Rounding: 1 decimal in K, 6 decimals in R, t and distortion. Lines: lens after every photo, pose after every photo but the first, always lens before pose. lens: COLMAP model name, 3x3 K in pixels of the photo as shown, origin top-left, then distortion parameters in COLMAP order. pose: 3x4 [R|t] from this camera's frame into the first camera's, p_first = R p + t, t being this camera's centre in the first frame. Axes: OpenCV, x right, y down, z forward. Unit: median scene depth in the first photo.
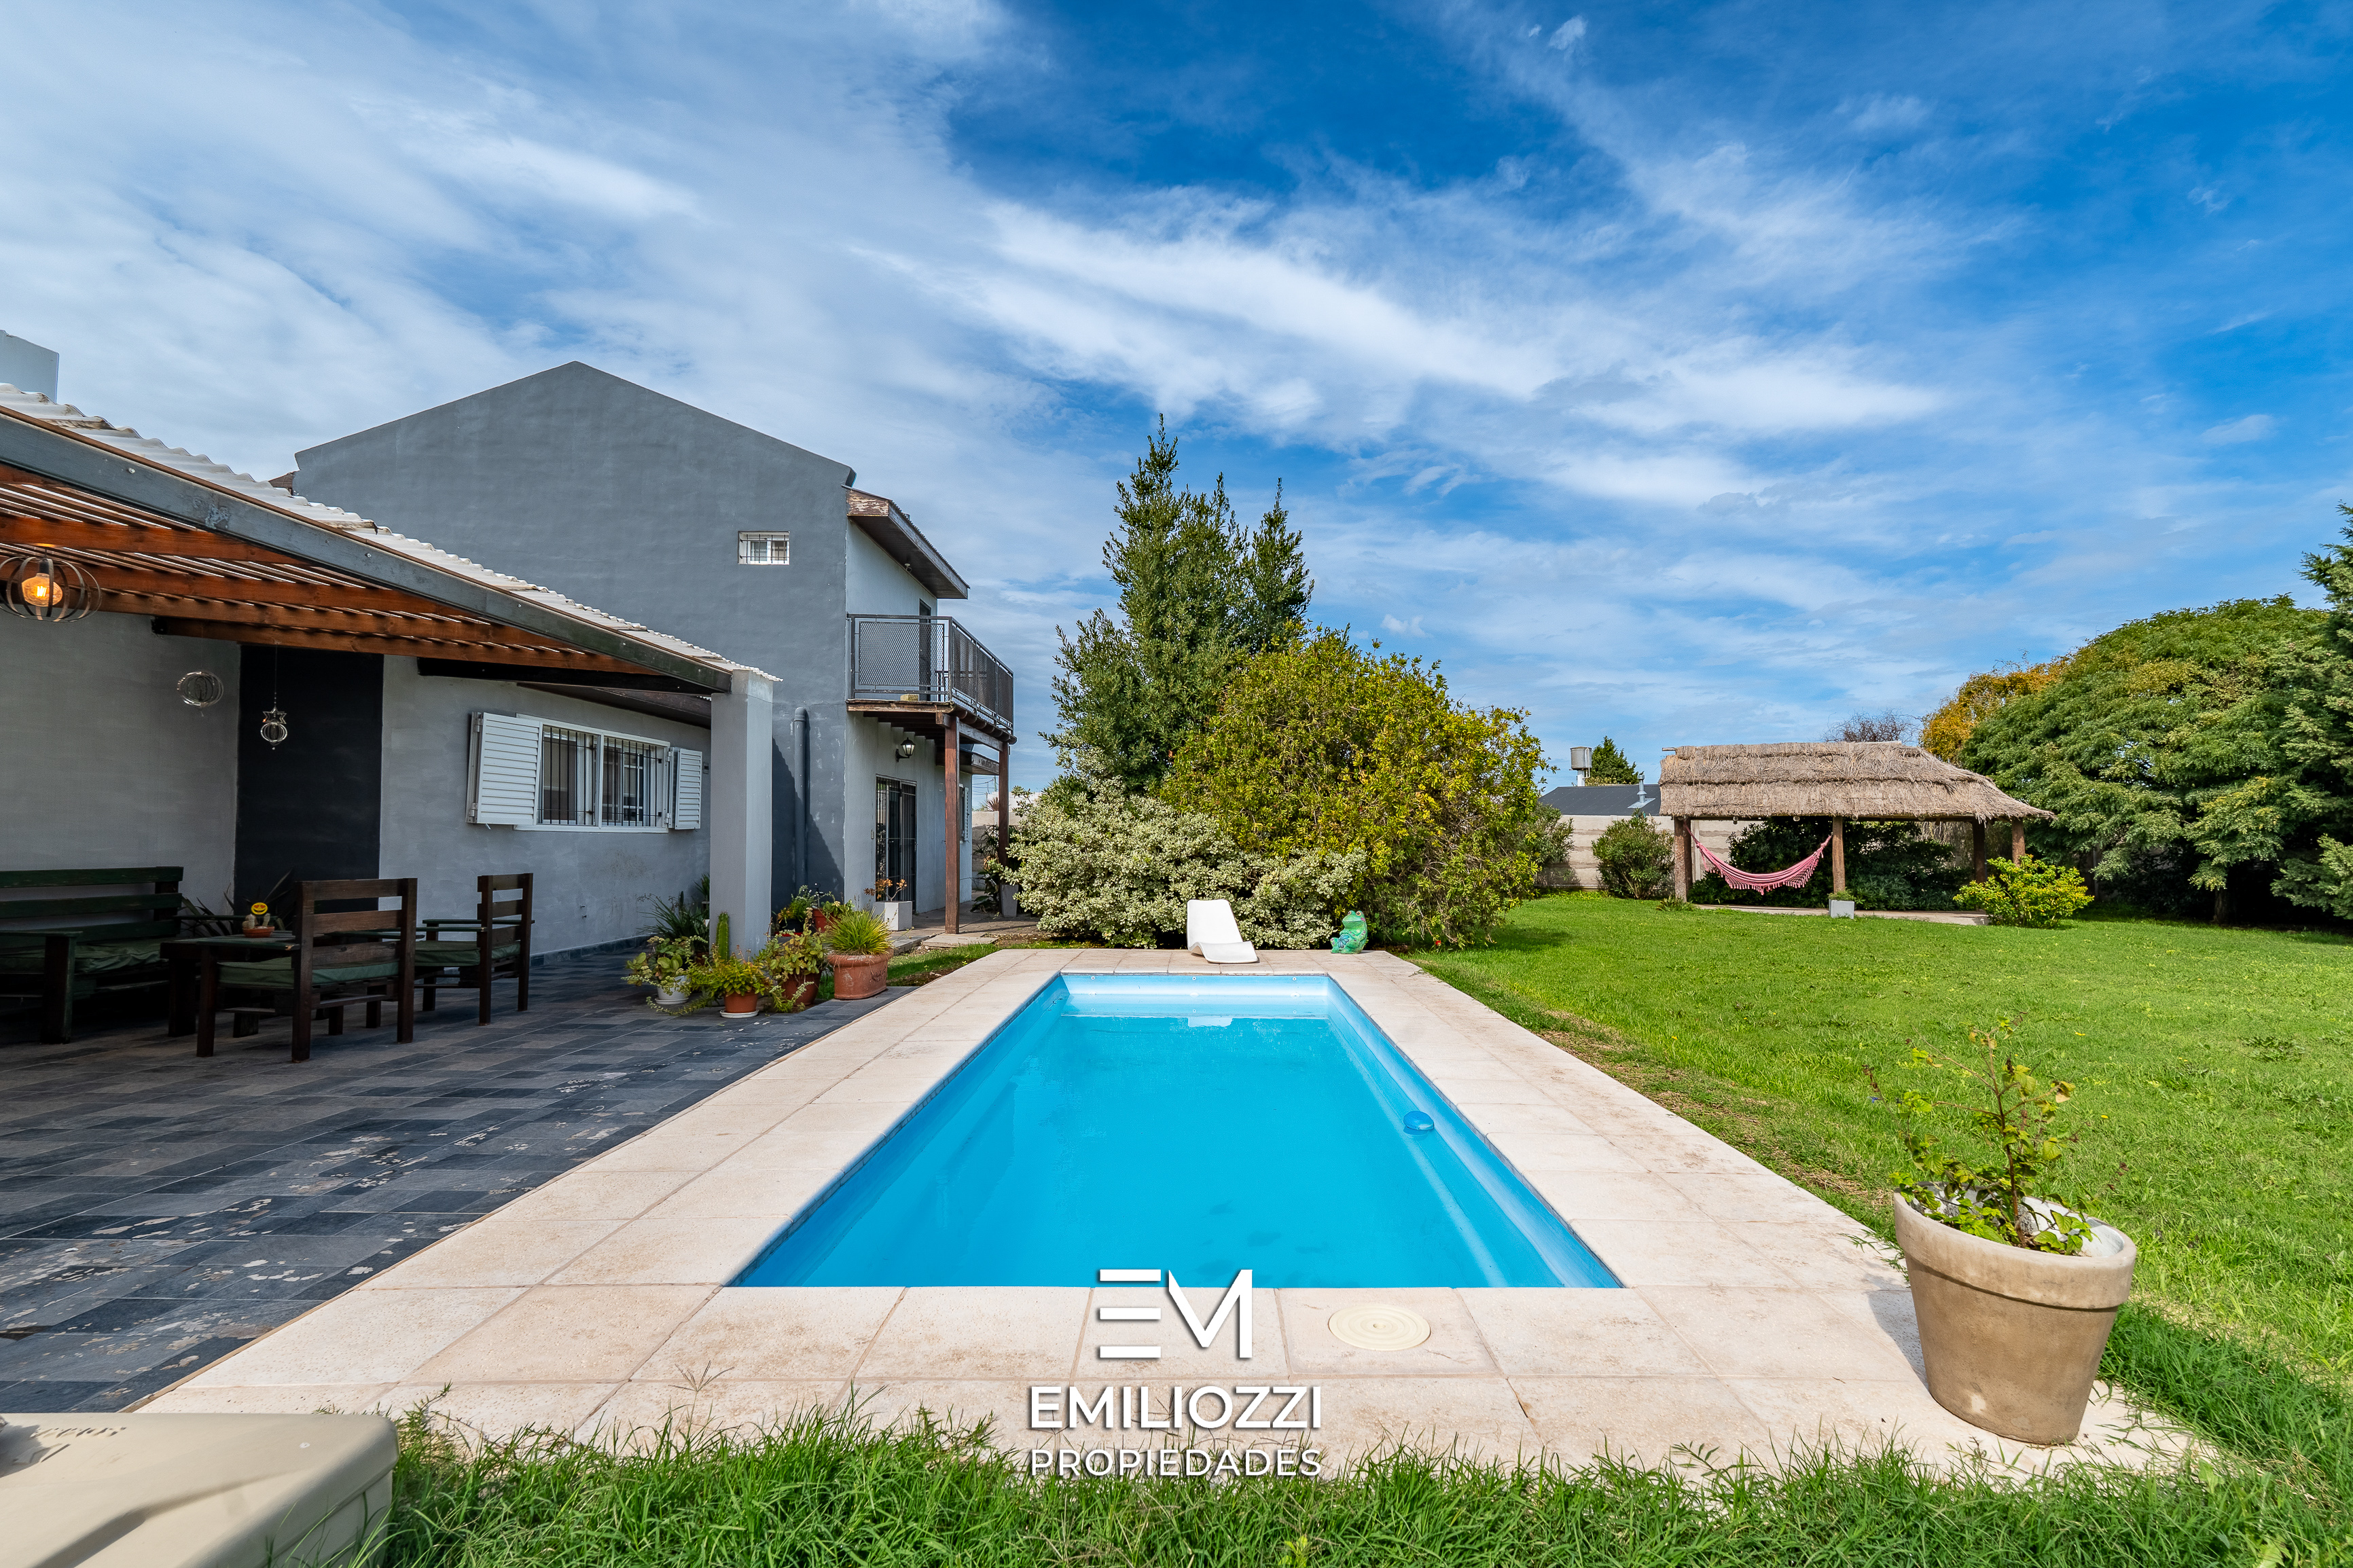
lens RADIAL K [[1079.2, 0, 1186.4], [0, 1079.2, 785.6], [0, 0, 1]] dist [-0.001681, 0.001867]
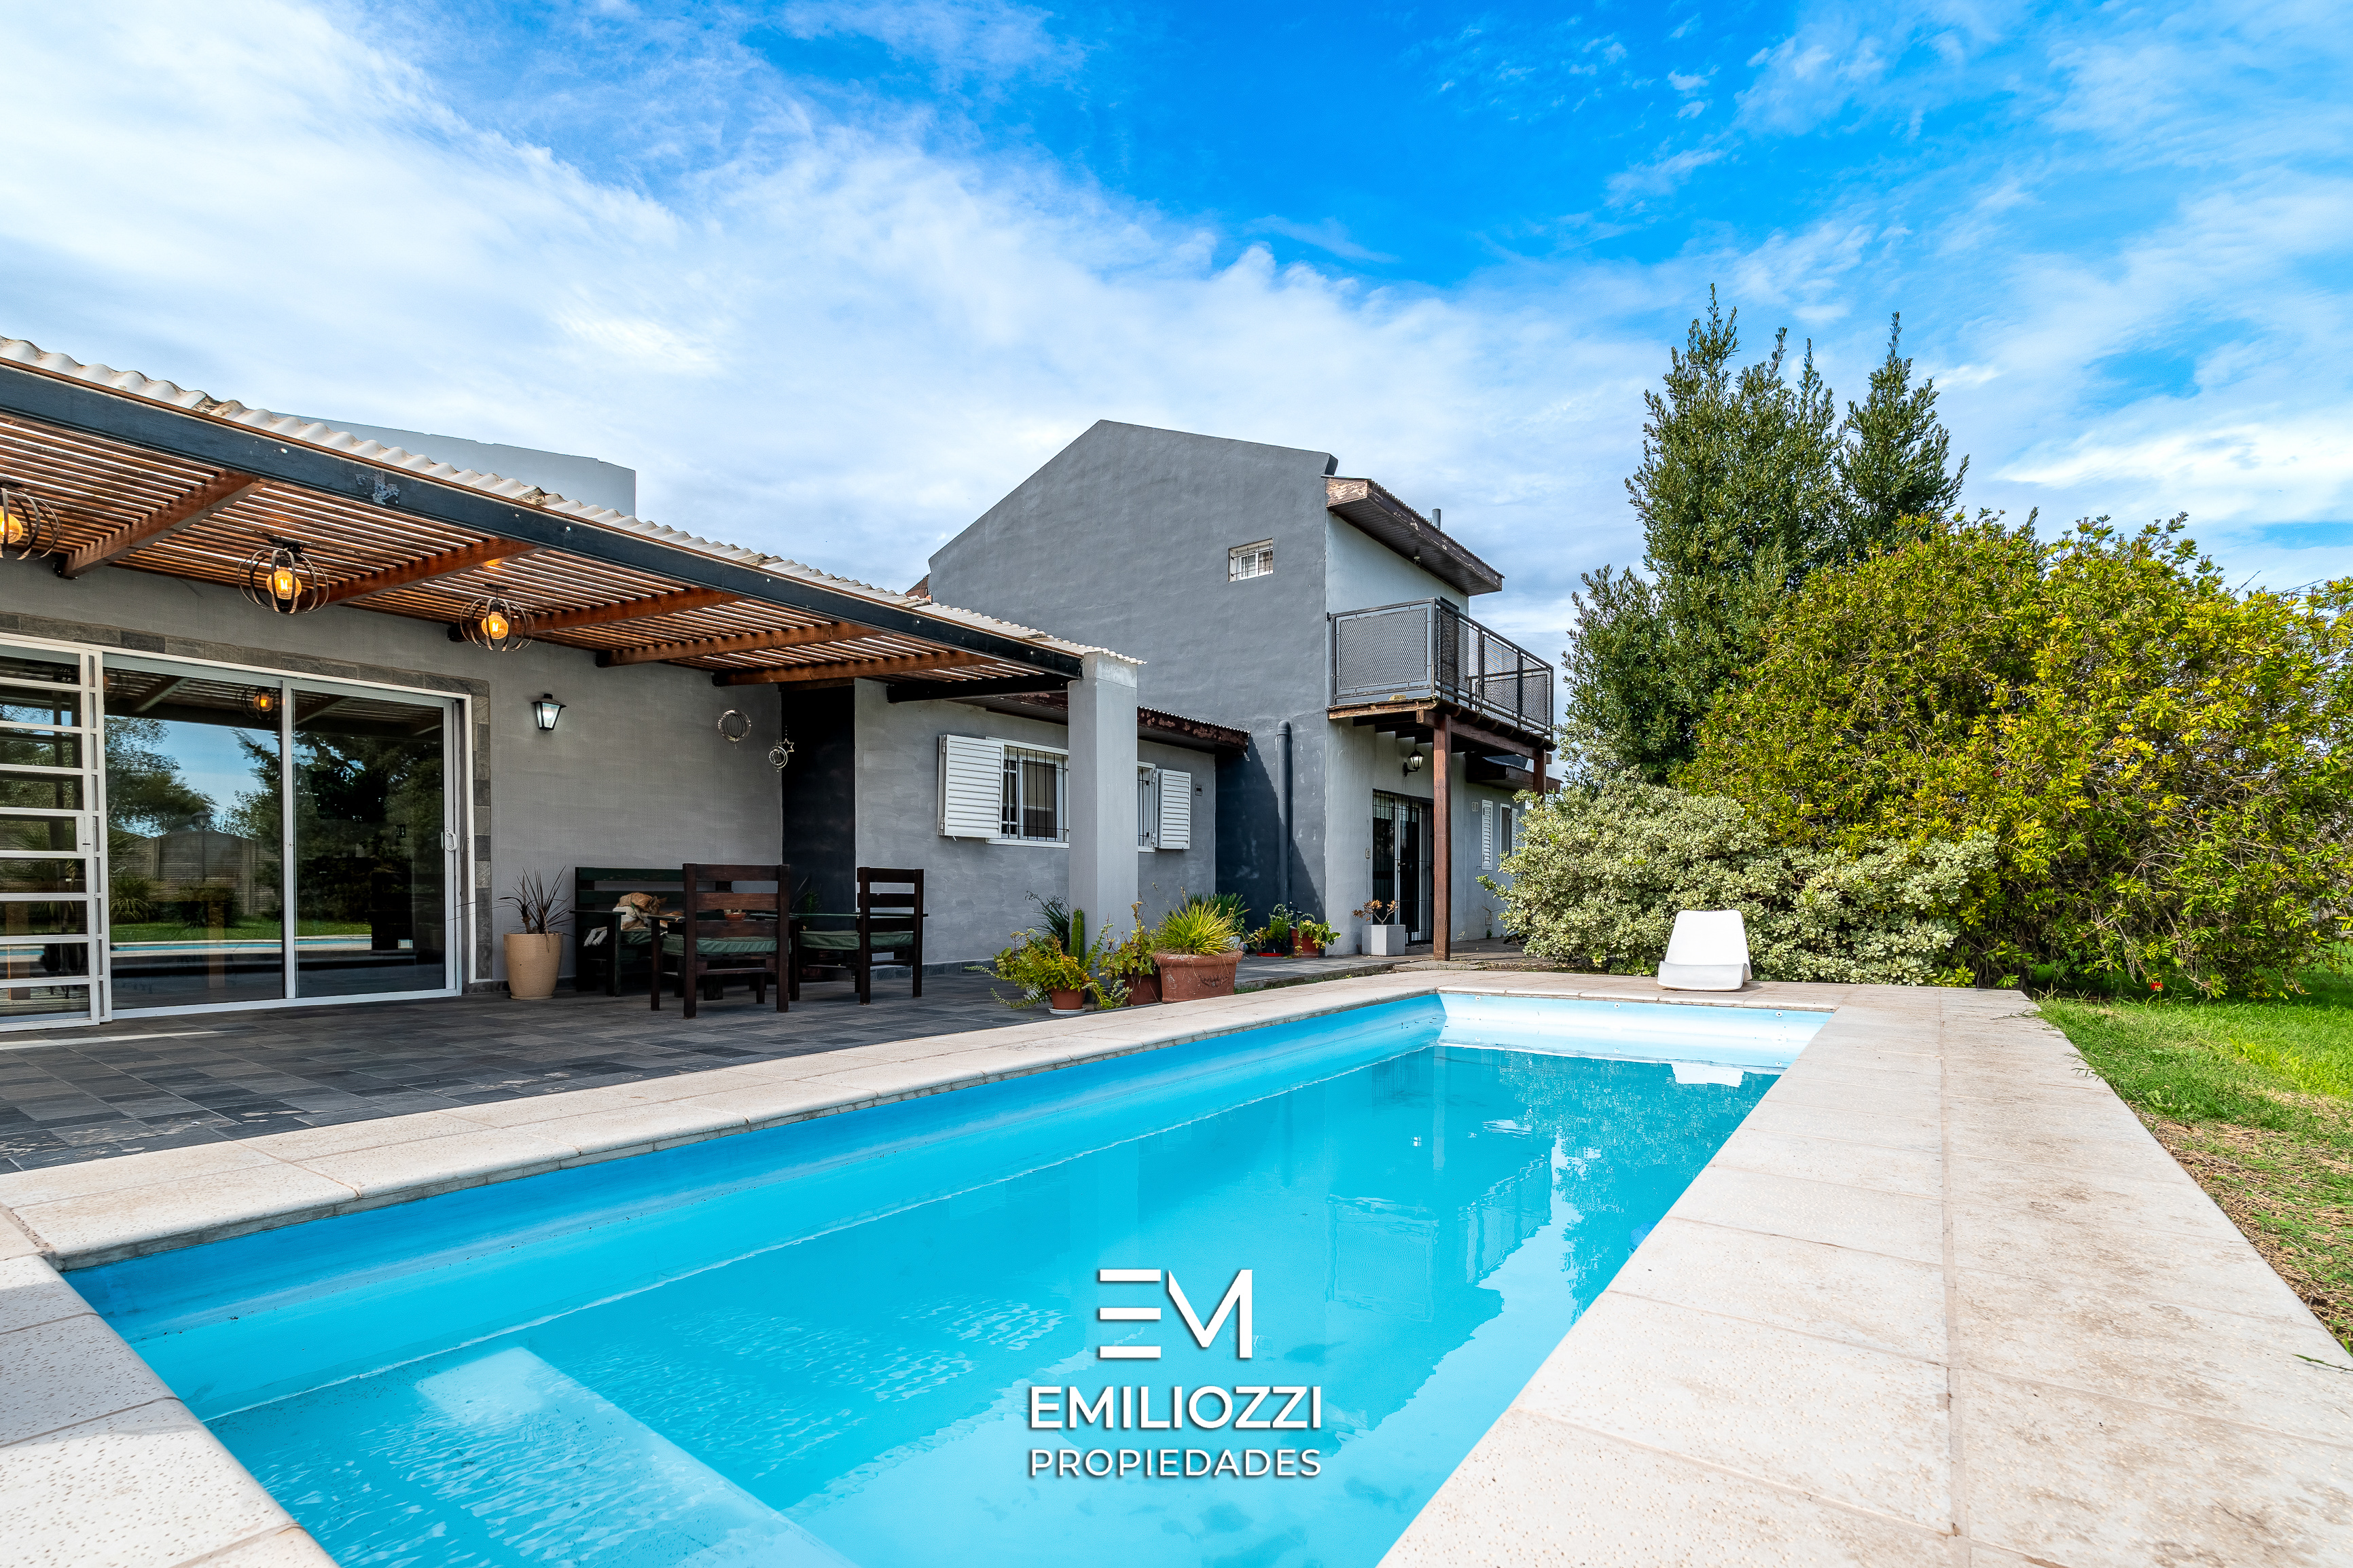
lens RADIAL K [[1079.2, 0, 1132.0], [0, 1079.2, 900.0], [0, 0, 1]] dist [-0.001681, 0.001867]
pose [[0.808005, -0.003852, -0.589163, 0.096100], [0.037391, 0.998298, 0.044754, 0.038194], [0.587987, -0.058191, 0.806774, 0.142208]]
